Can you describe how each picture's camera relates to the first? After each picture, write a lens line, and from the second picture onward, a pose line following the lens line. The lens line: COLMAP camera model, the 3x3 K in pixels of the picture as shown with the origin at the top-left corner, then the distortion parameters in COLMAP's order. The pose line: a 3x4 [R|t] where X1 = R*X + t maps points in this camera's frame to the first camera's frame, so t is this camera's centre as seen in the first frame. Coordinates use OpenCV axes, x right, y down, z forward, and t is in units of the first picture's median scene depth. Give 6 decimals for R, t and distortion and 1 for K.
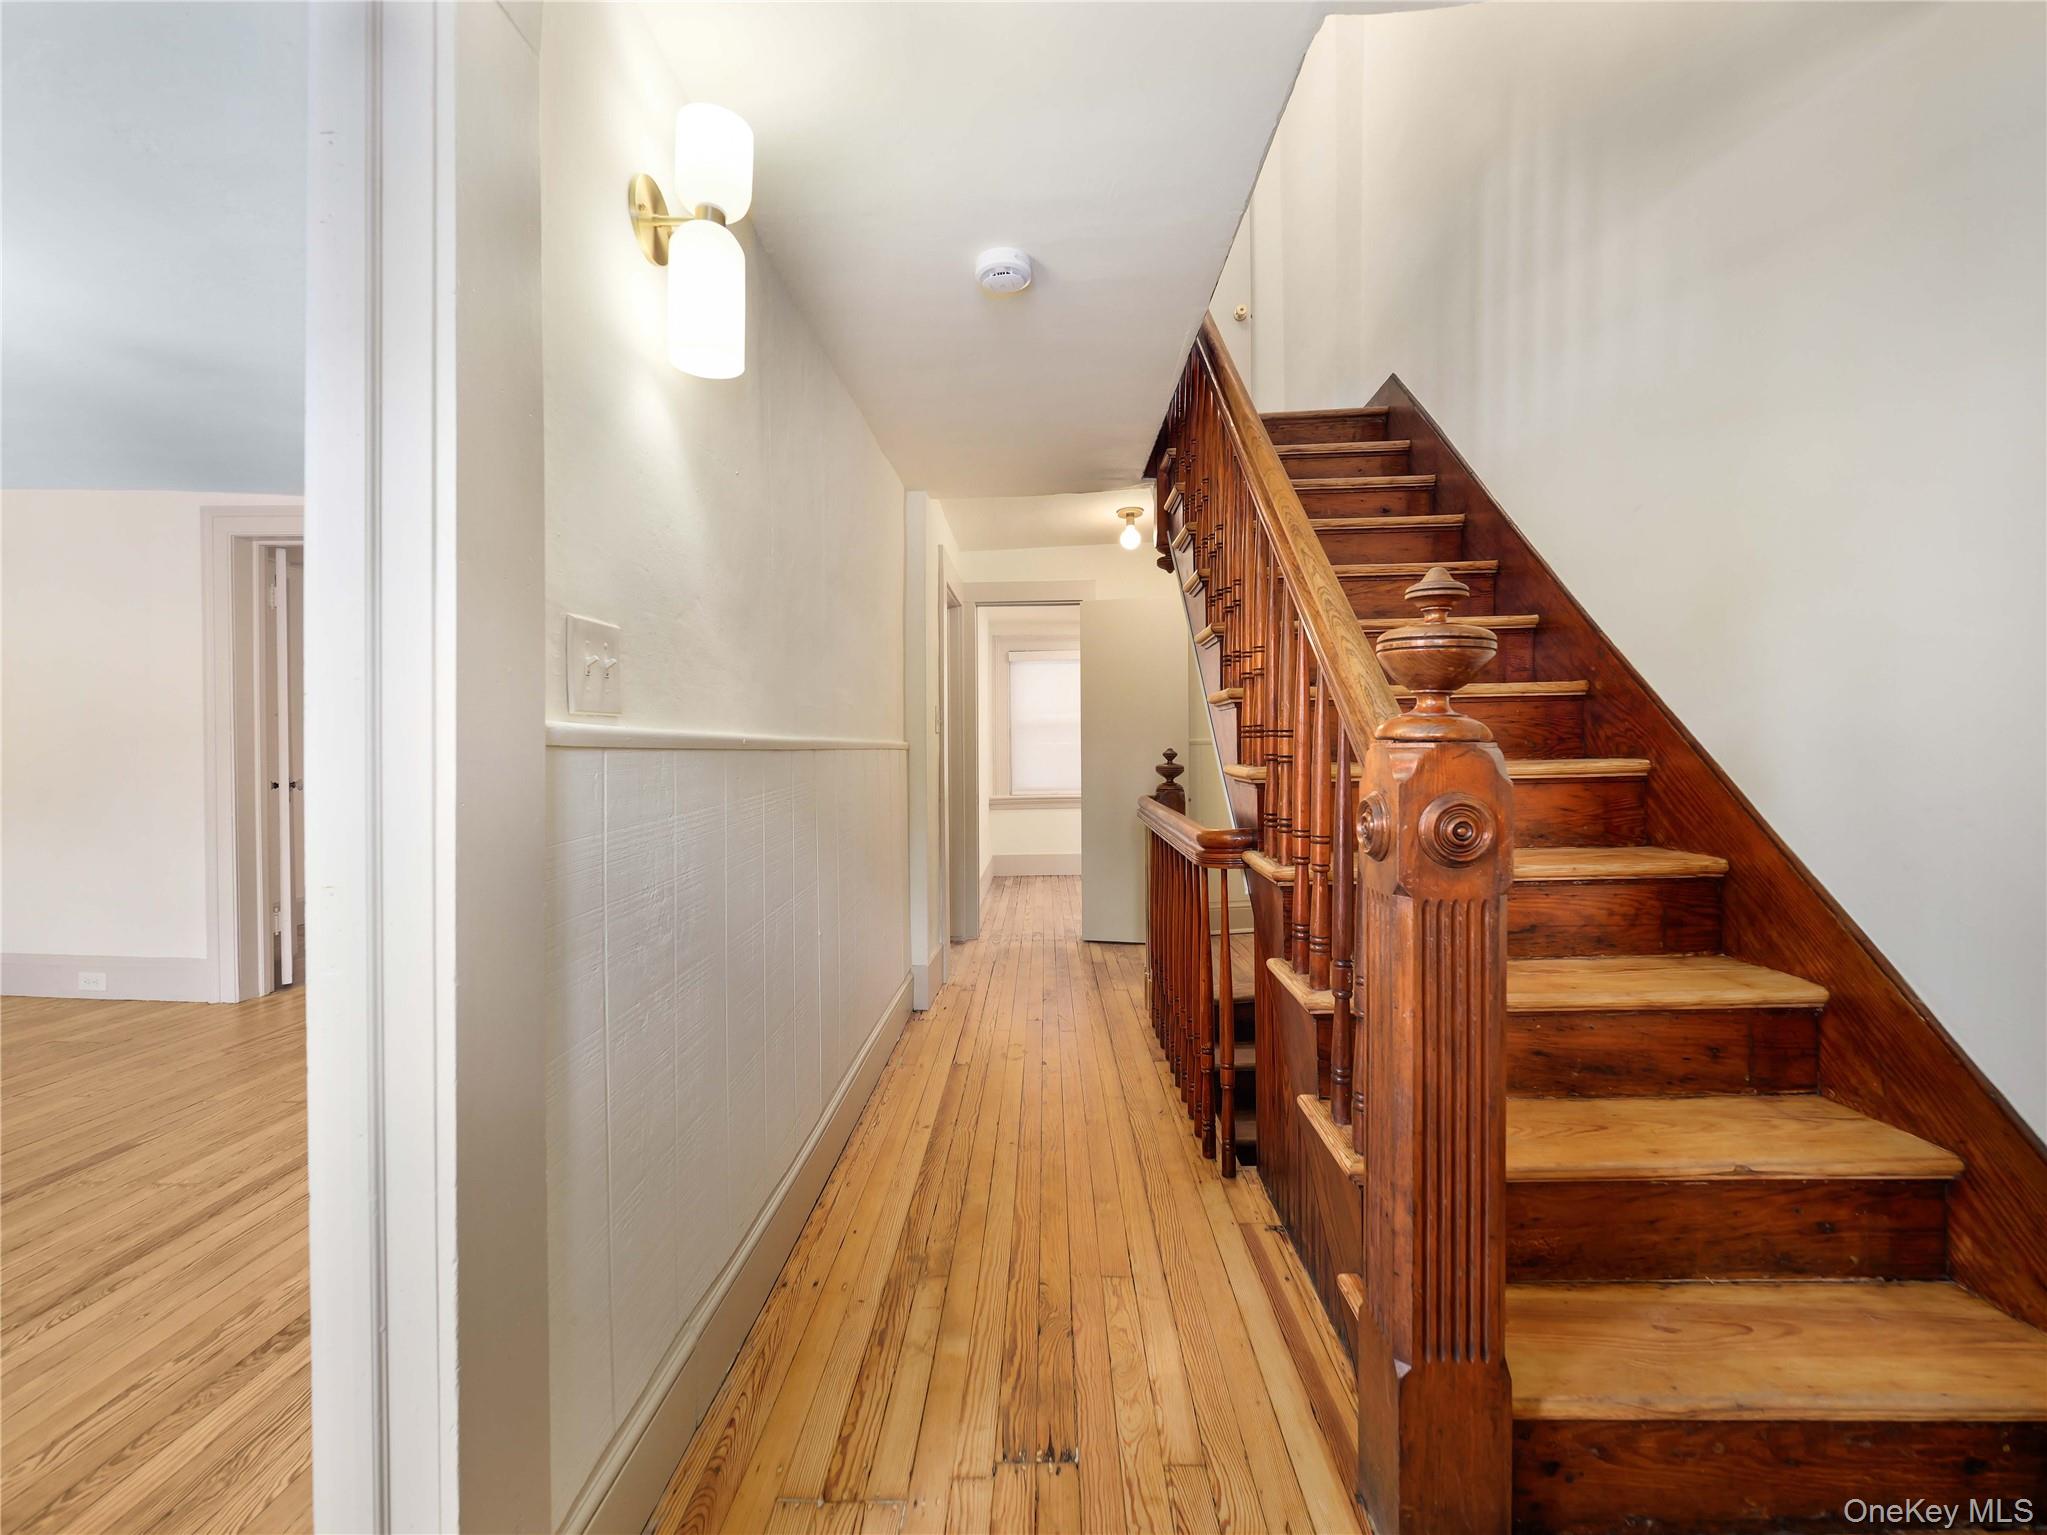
lens RADIAL K [[867.9, 0, 1035.6], [0, 867.9, 756.9], [0, 0, 1]] dist [-0.002734, 0.000107]
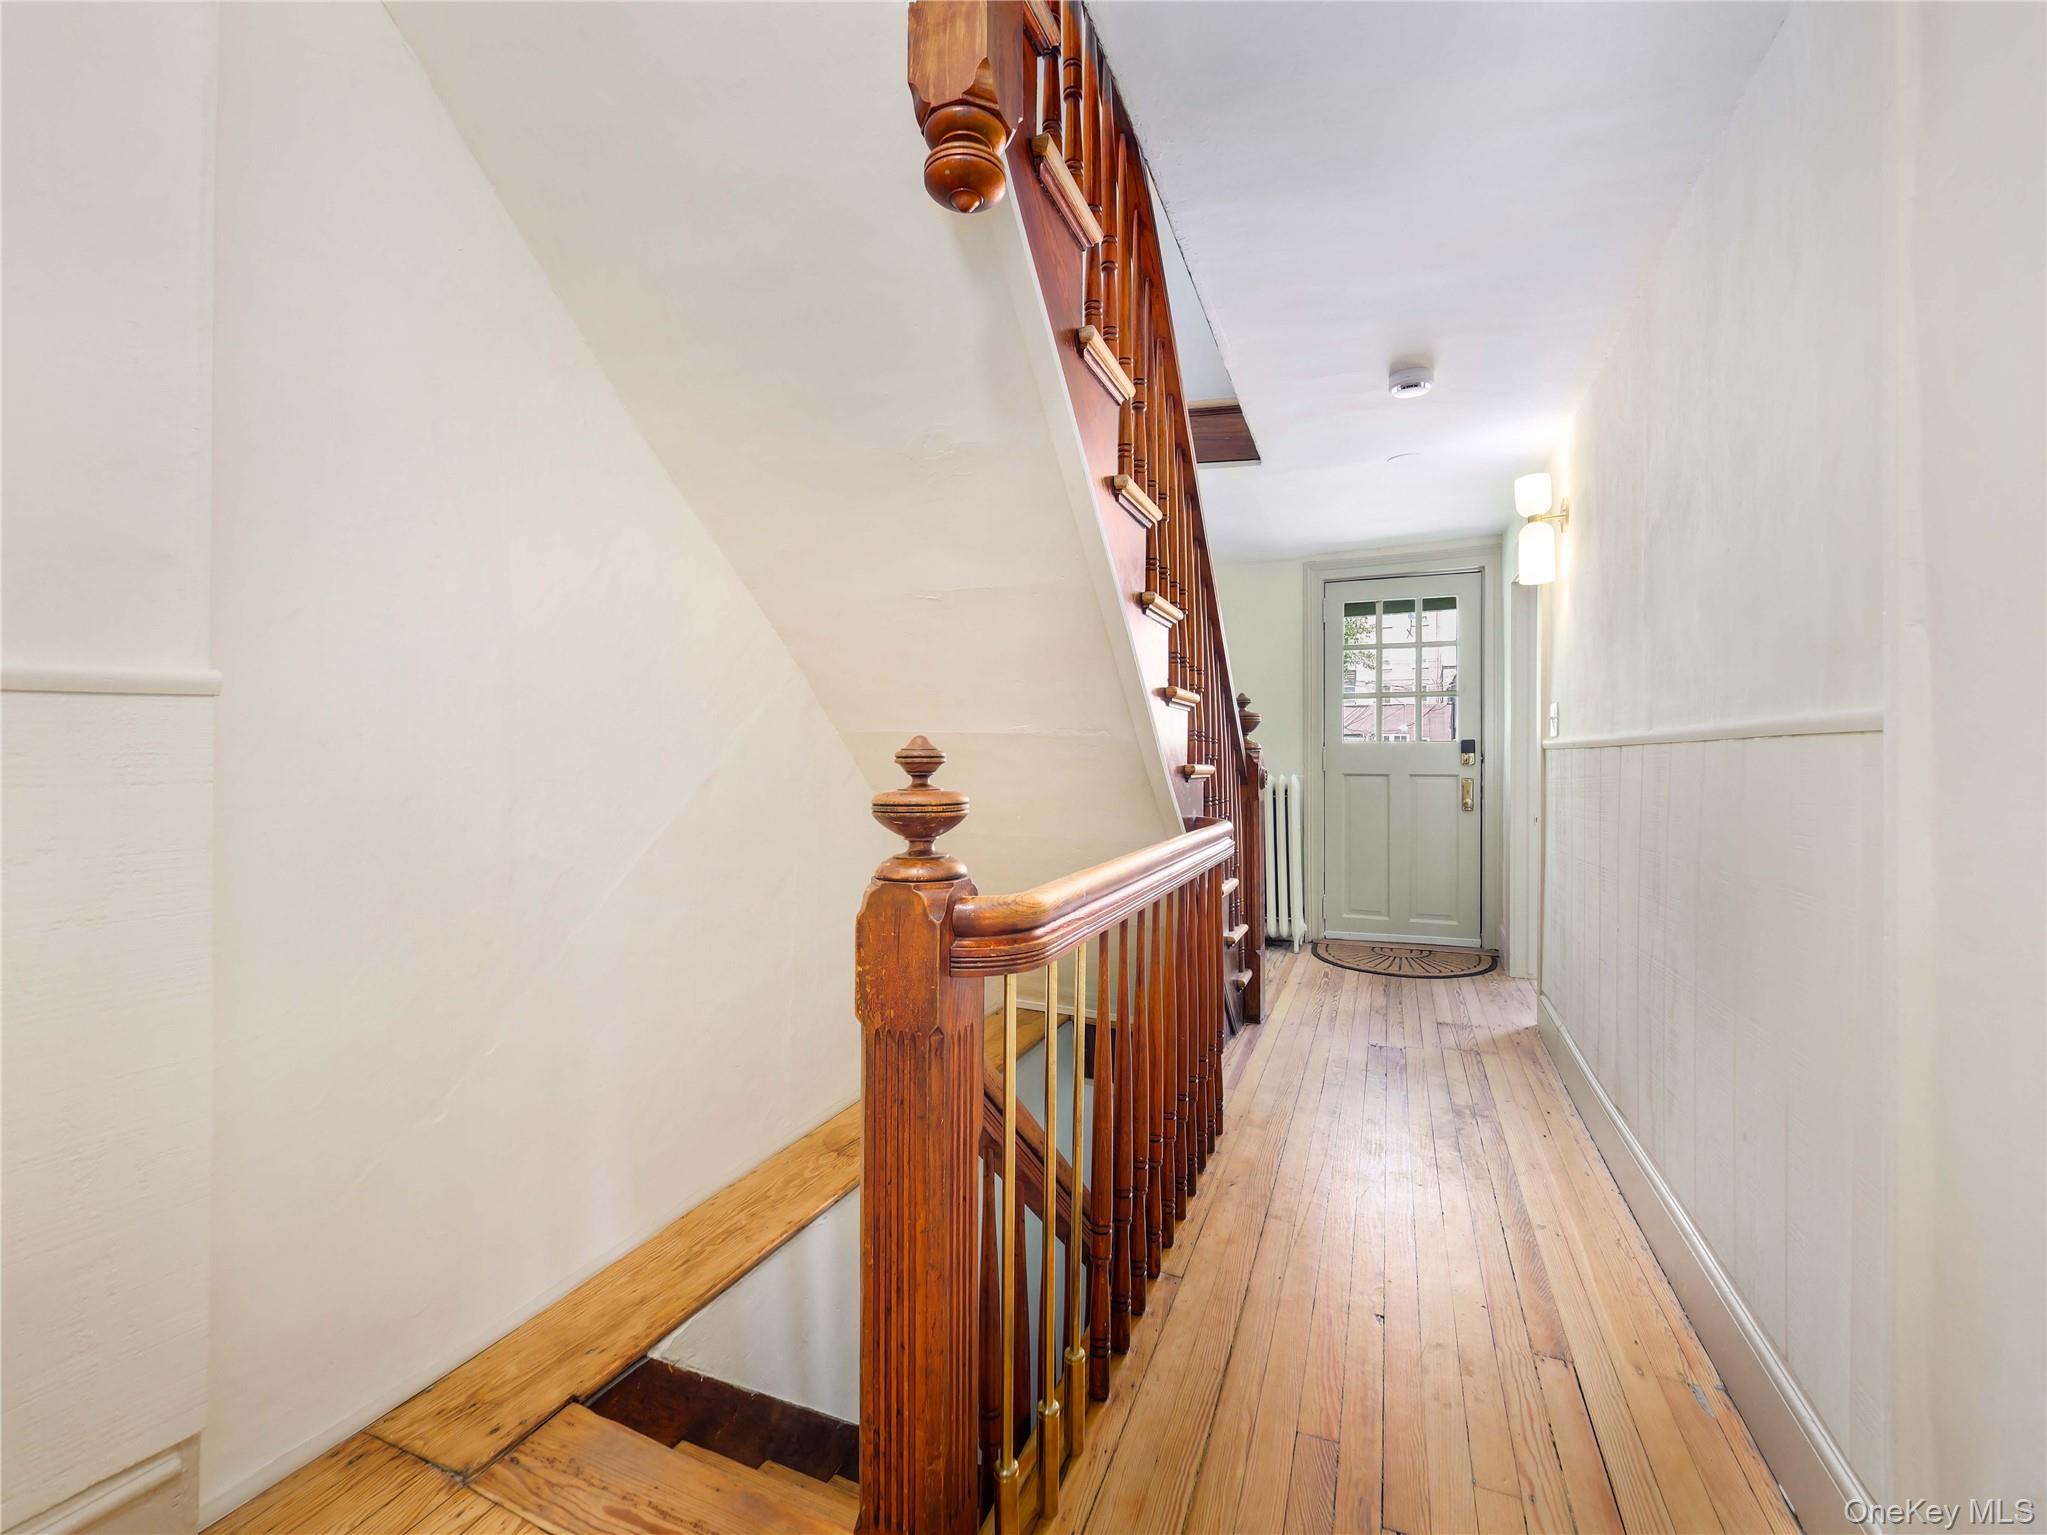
lens RADIAL K [[867.9, 0, 1035.6], [0, 867.9, 756.9], [0, 0, 1]] dist [-0.002734, 0.000107]
pose [[-0.931221, 0.003332, 0.364441, 0.020537], [0.005501, 0.999973, 0.004915, -0.010238], [-0.364414, 0.006582, -0.931214, 2.622490]]
